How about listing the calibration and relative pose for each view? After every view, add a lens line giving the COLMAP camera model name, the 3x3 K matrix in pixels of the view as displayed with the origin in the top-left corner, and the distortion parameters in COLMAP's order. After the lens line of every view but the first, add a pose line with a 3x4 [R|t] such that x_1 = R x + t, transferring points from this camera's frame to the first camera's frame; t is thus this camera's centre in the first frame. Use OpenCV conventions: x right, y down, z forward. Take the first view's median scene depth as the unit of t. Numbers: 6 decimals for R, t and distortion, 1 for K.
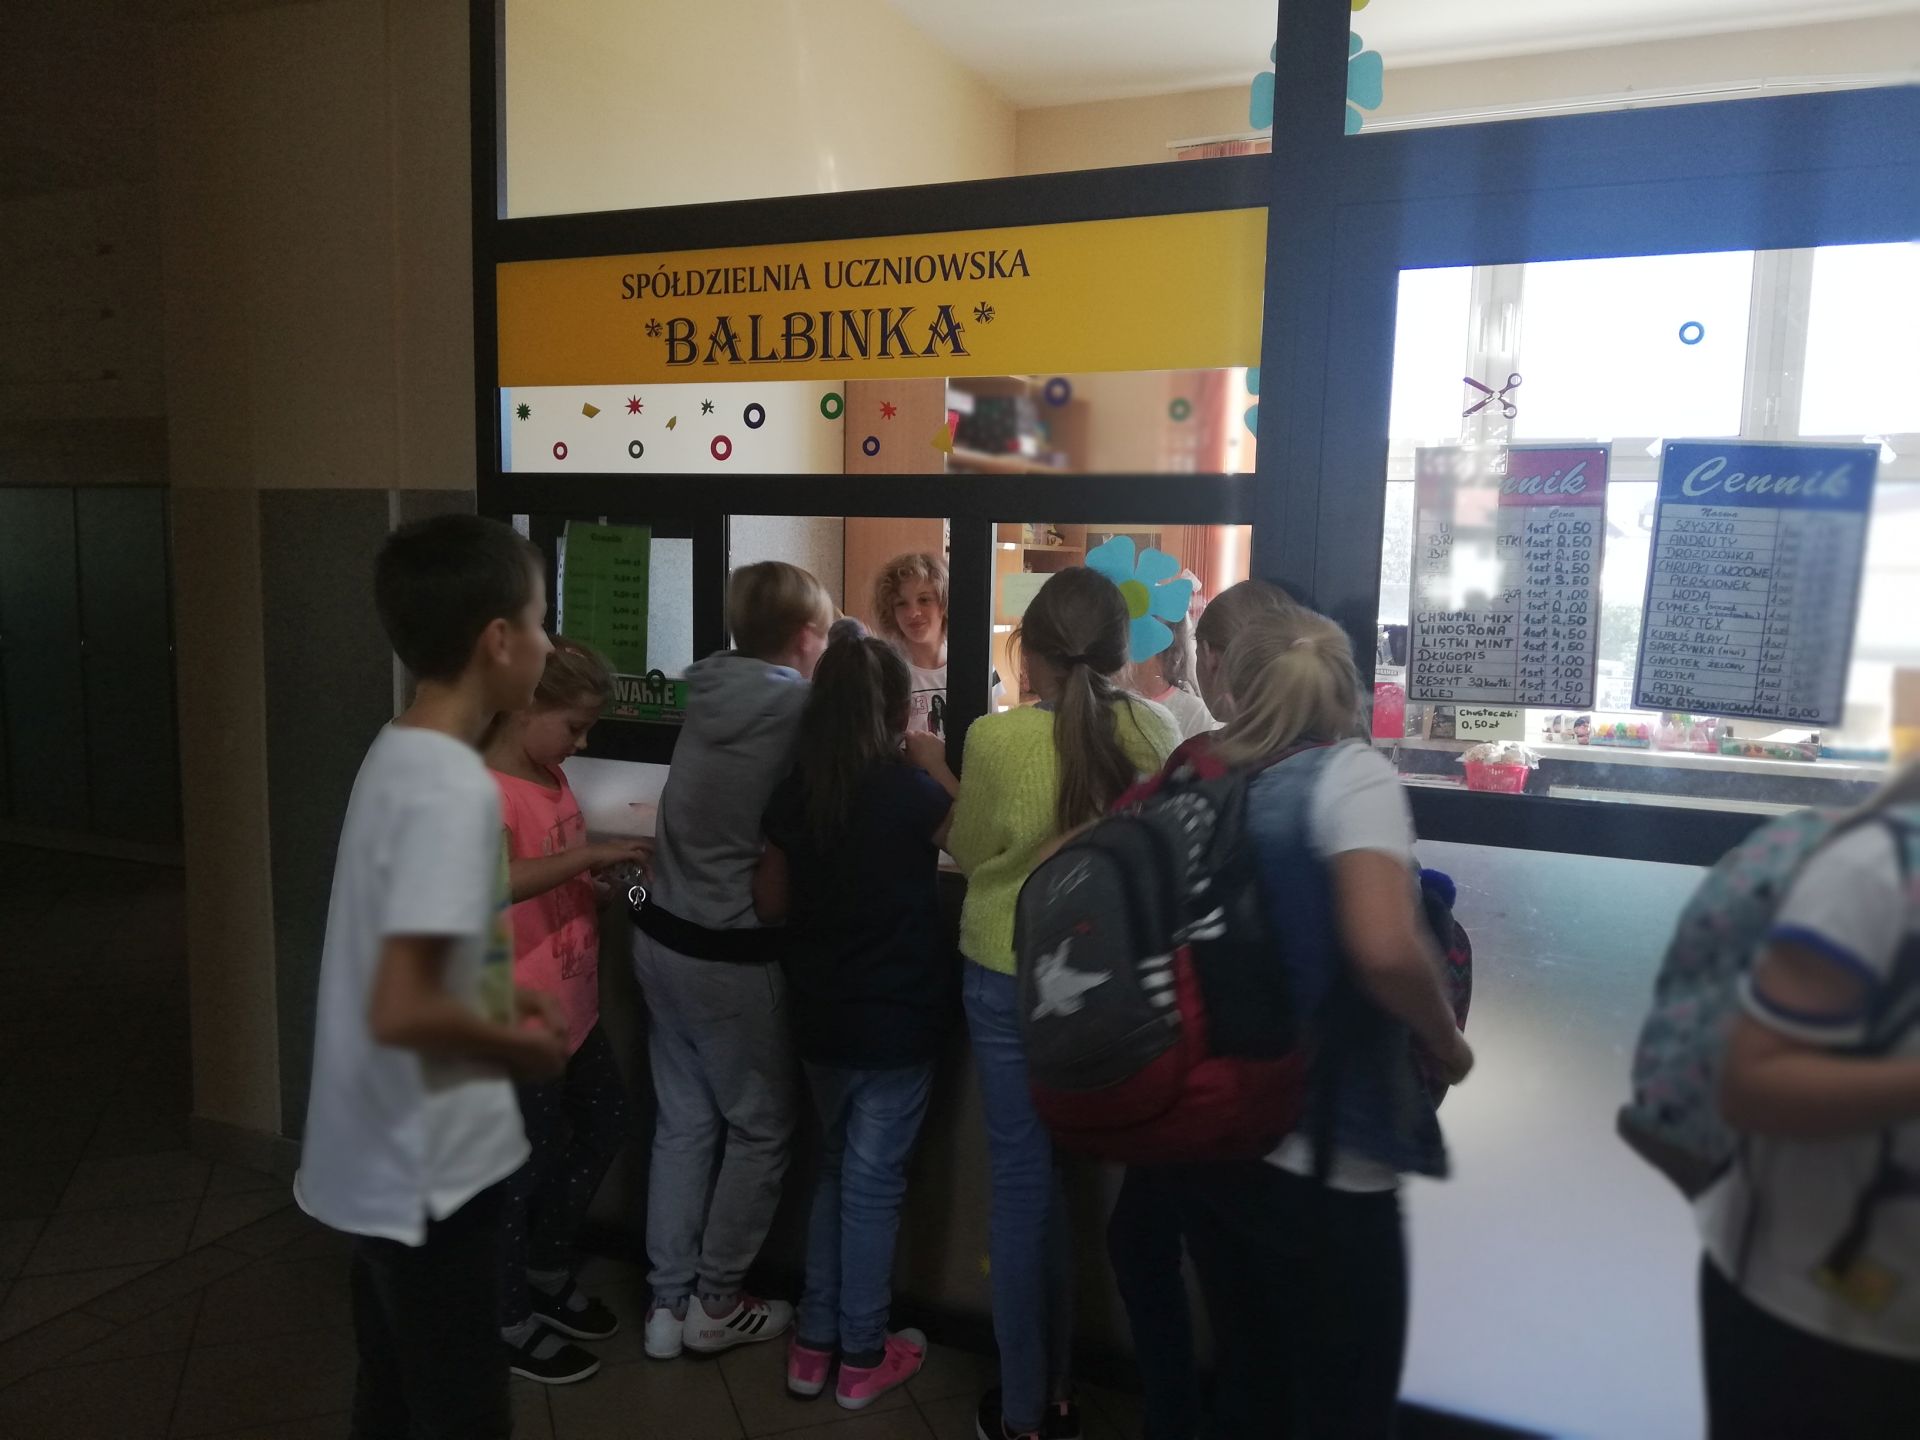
lens RADIAL K [[1523.8, 0, 968.4], [0, 1523.8, 711.7], [0, 0, 1]] dist [0.005125, -0.012078]
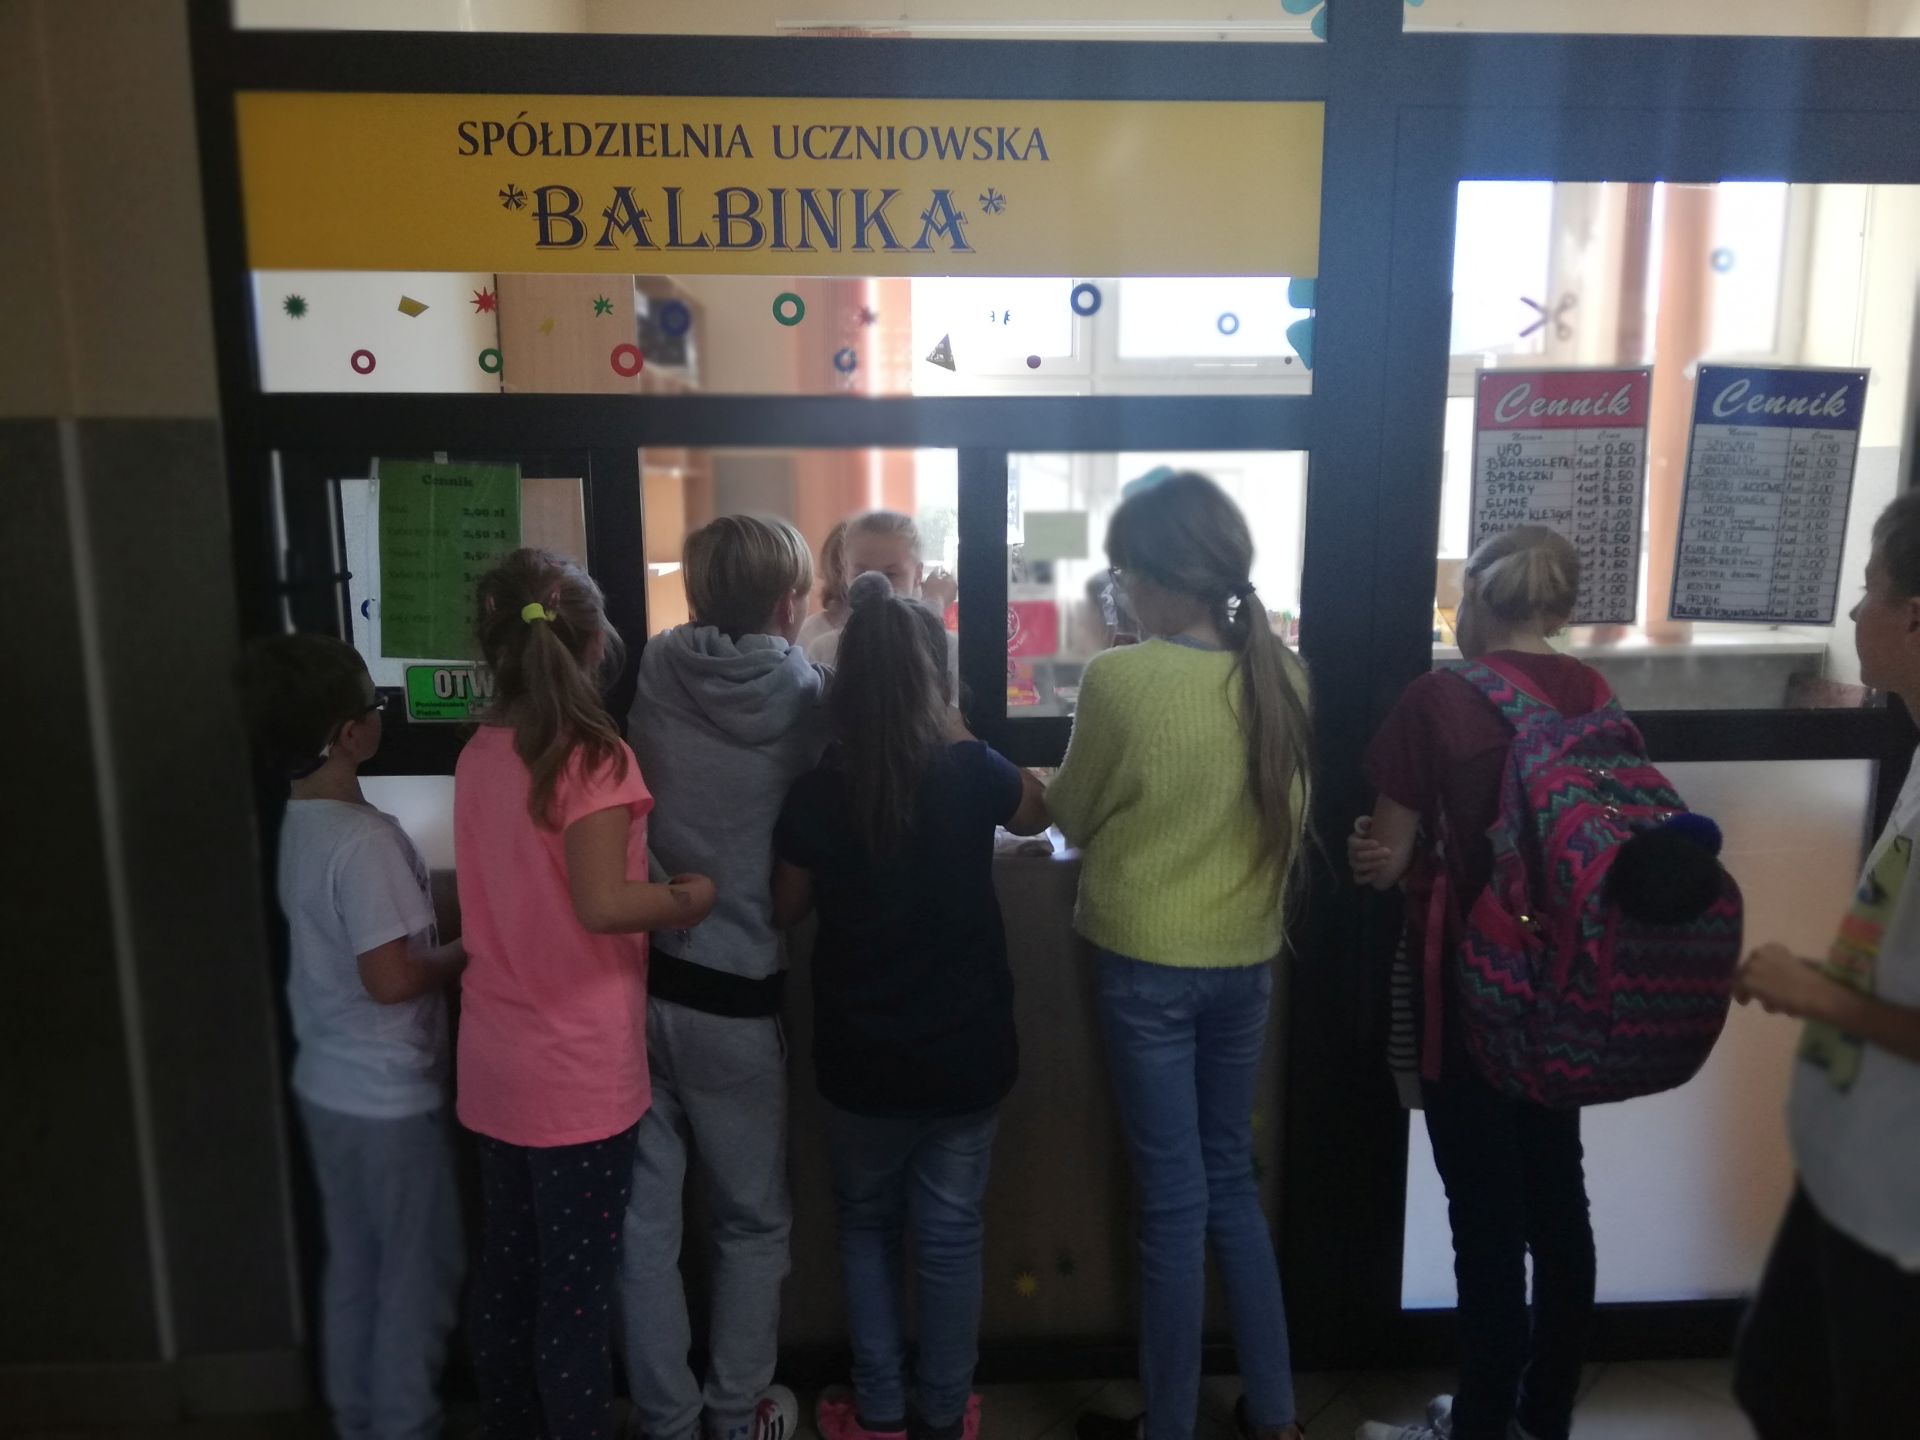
lens RADIAL K [[1523.8, 0, 962.9], [0, 1523.8, 735.0], [0, 0, 1]] dist [0.005125, -0.012078]
pose [[0.884848, -0.102716, 0.454415, -0.412237], [0.070461, 0.993678, 0.087406, -0.042381], [-0.460520, -0.045323, 0.886492, 0.241865]]
